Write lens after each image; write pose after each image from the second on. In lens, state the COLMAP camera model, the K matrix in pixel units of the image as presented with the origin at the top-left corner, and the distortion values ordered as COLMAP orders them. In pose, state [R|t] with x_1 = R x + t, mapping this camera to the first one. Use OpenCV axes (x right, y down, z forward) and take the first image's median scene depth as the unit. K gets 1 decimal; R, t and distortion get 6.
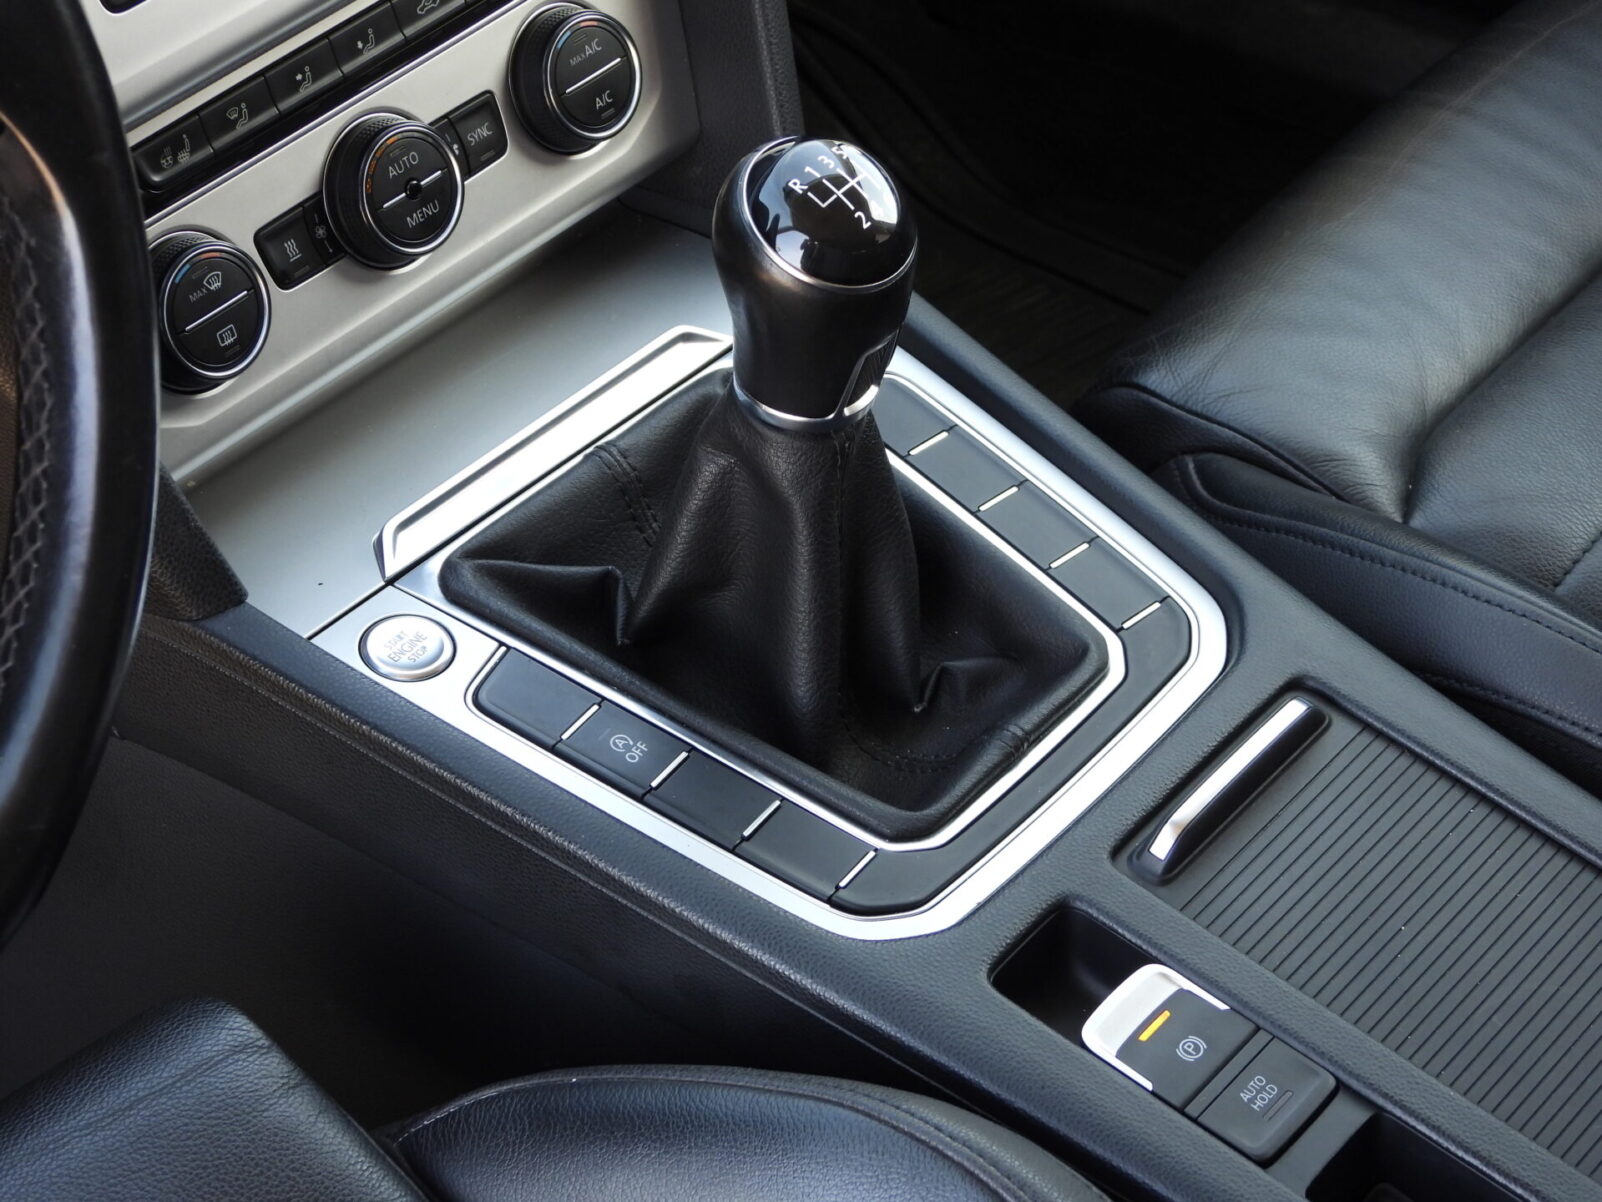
lens RADIAL K [[4365.1, 0, 801.0], [0, 4365.1, 601.0], [0, 0, 1]] dist [-0.109852, -0.196953]
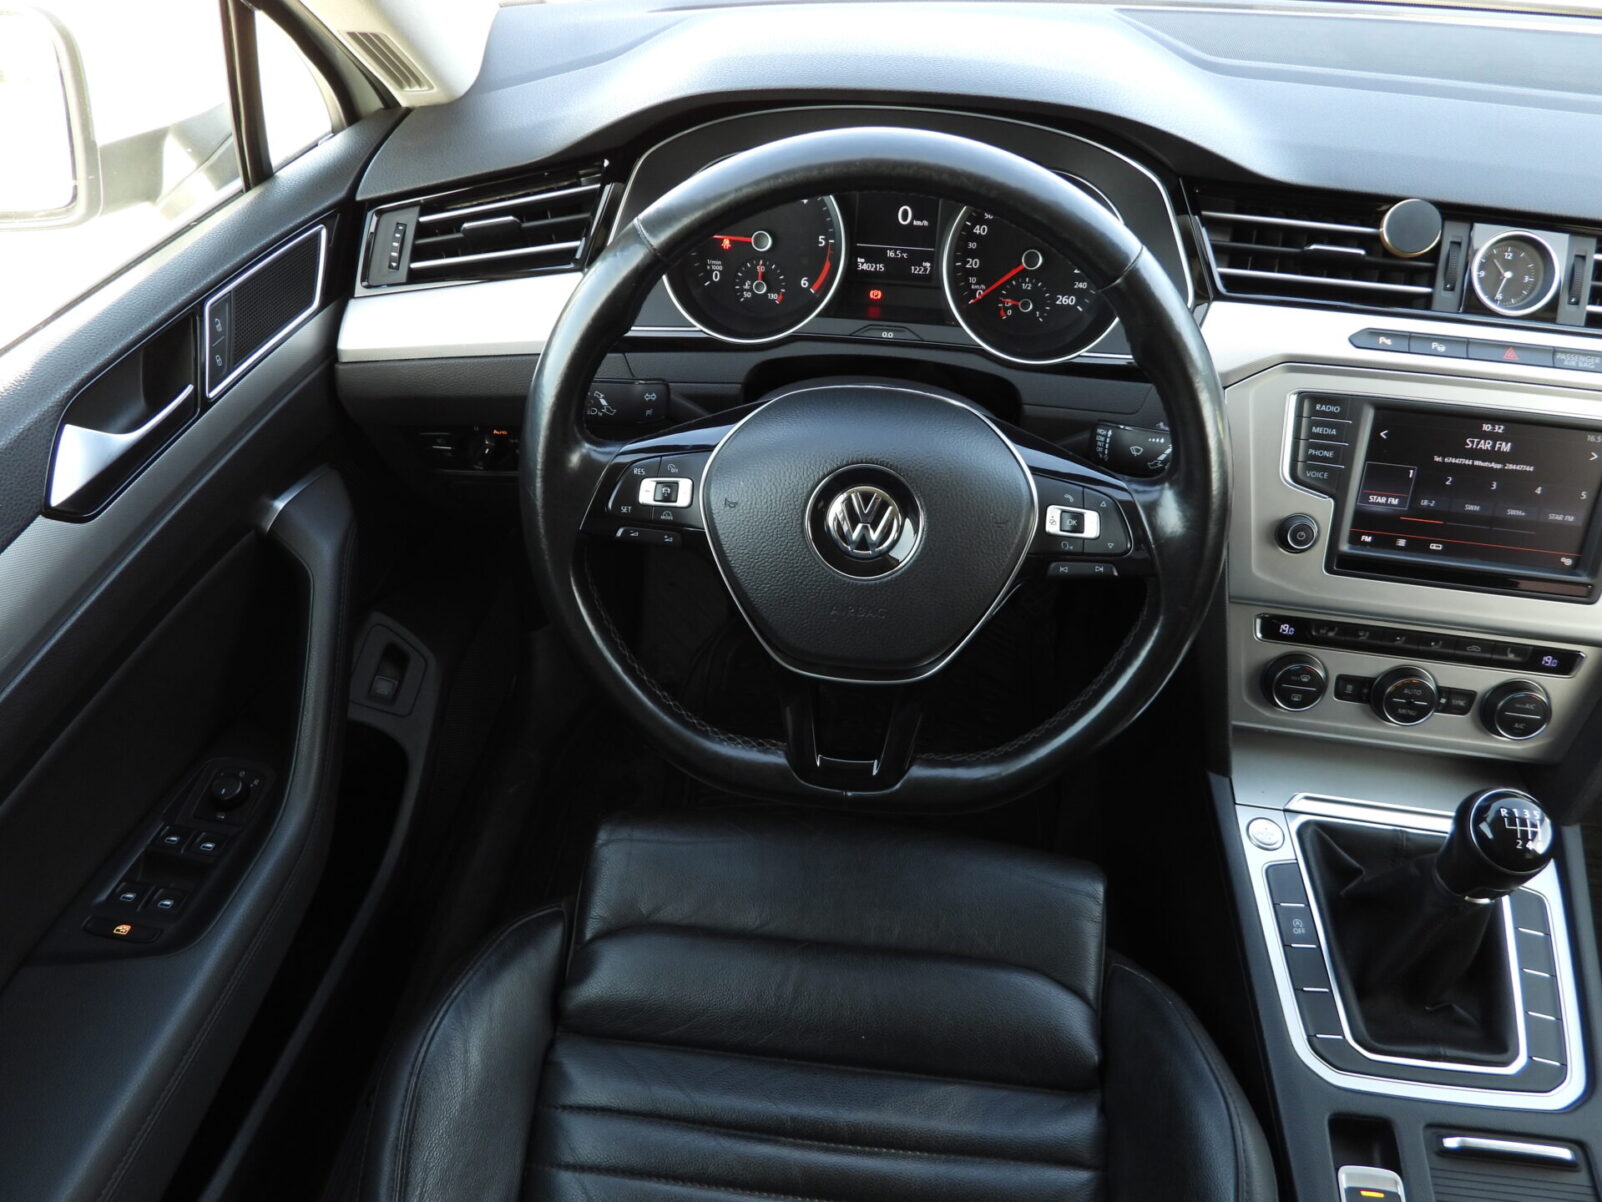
lens RADIAL K [[1144.5, 0, 801.0], [0, 1144.5, 601.0], [0, 0, 1]] dist [-0.010693, 0.001334]
pose [[0.520540, 0.598044, -0.609410, 0.094845], [-0.562771, 0.777069, 0.281873, -0.130225], [0.642126, 0.196232, 0.741058, 0.288884]]
